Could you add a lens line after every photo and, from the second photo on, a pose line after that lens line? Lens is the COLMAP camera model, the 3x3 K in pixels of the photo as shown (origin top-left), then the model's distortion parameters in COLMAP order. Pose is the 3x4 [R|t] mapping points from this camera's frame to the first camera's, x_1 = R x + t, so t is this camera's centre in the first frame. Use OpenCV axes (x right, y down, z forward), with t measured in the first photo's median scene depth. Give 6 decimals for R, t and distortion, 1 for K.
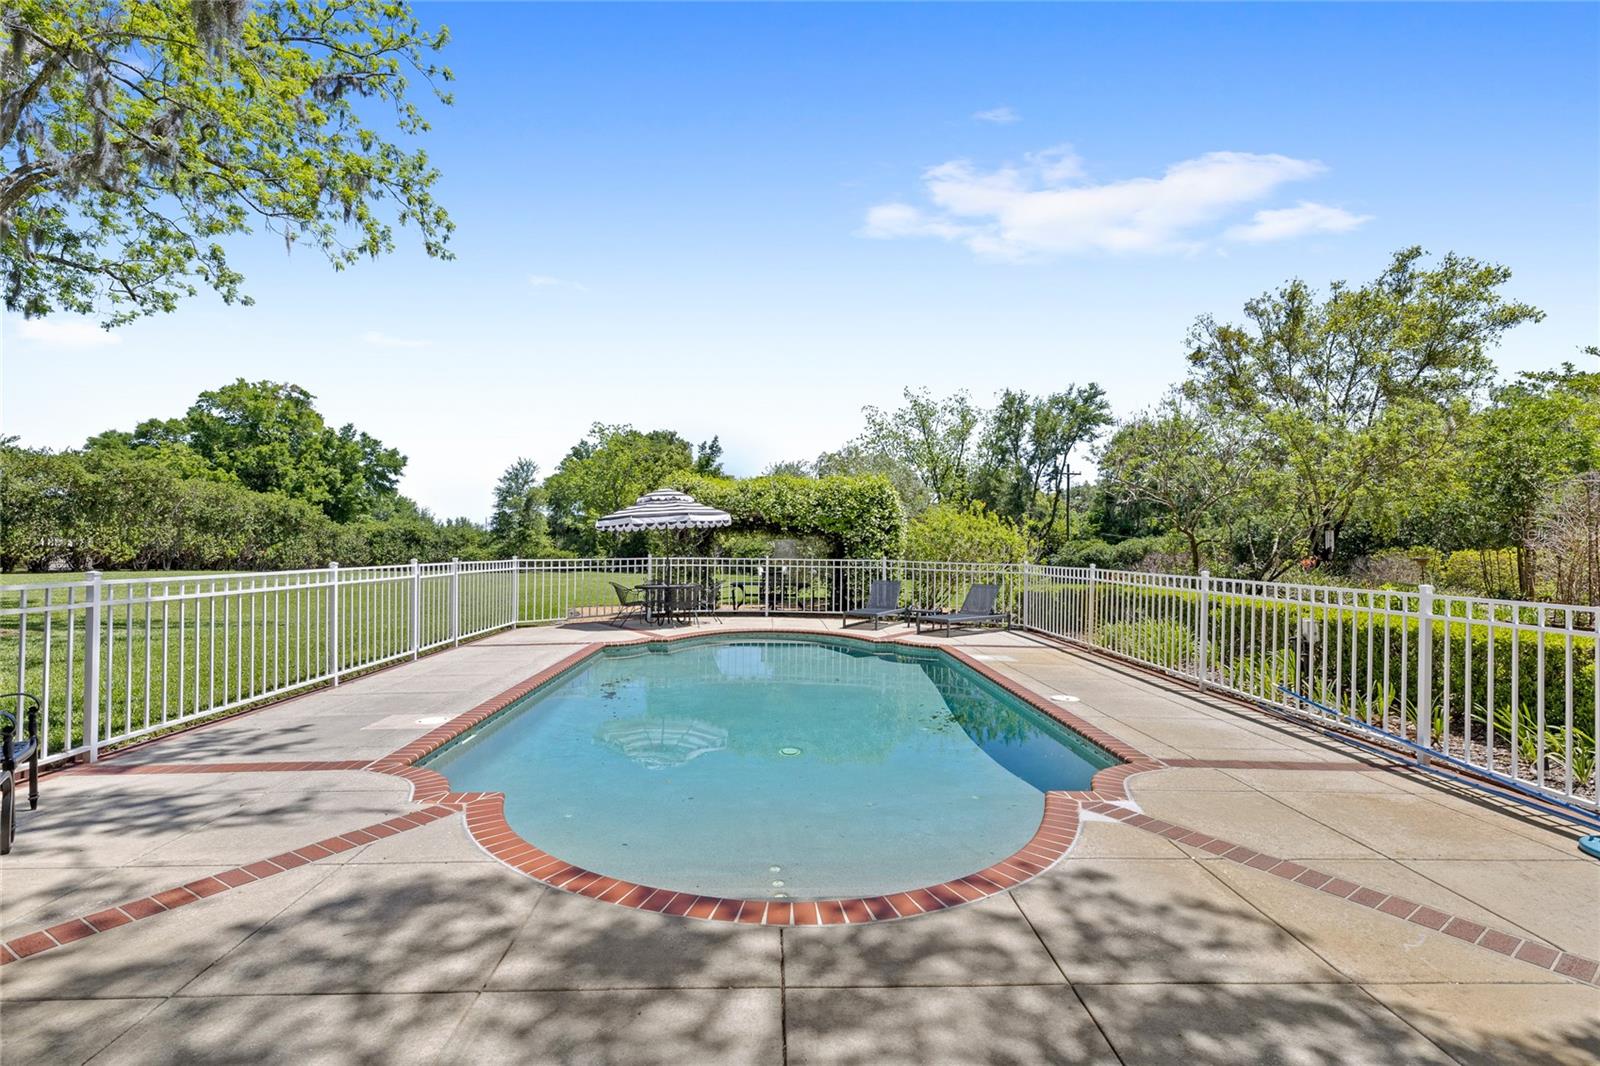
lens RADIAL K [[739.9, 0, 800.0], [0, 739.9, 533.0], [0, 0, 1]] dist [-0.004869, -0.000212]
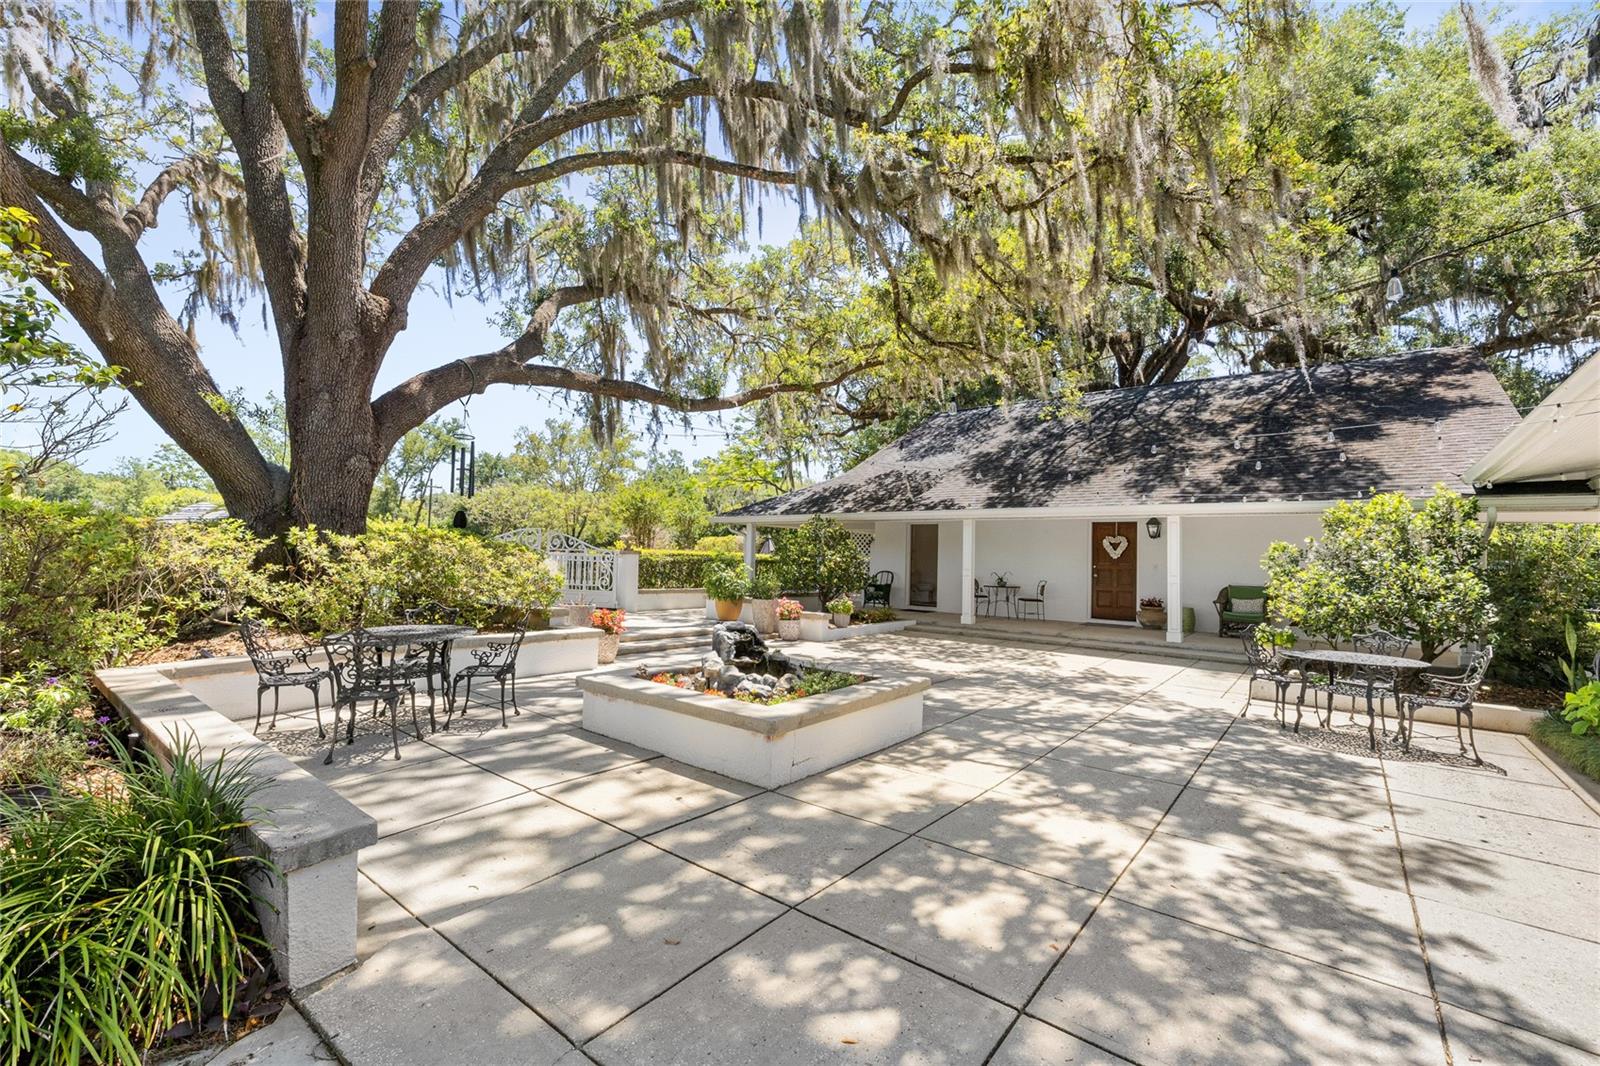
lens RADIAL K [[684.9, 0, 787.1], [0, 684.9, 505.2], [0, 0, 1]] dist [0.001354, 0.000072]
pose [[0.662783, 0.063429, 0.746120, -0.091633], [-0.030845, 0.997873, -0.057431, -0.000898], [-0.748176, 0.015050, 0.663330, -0.200090]]
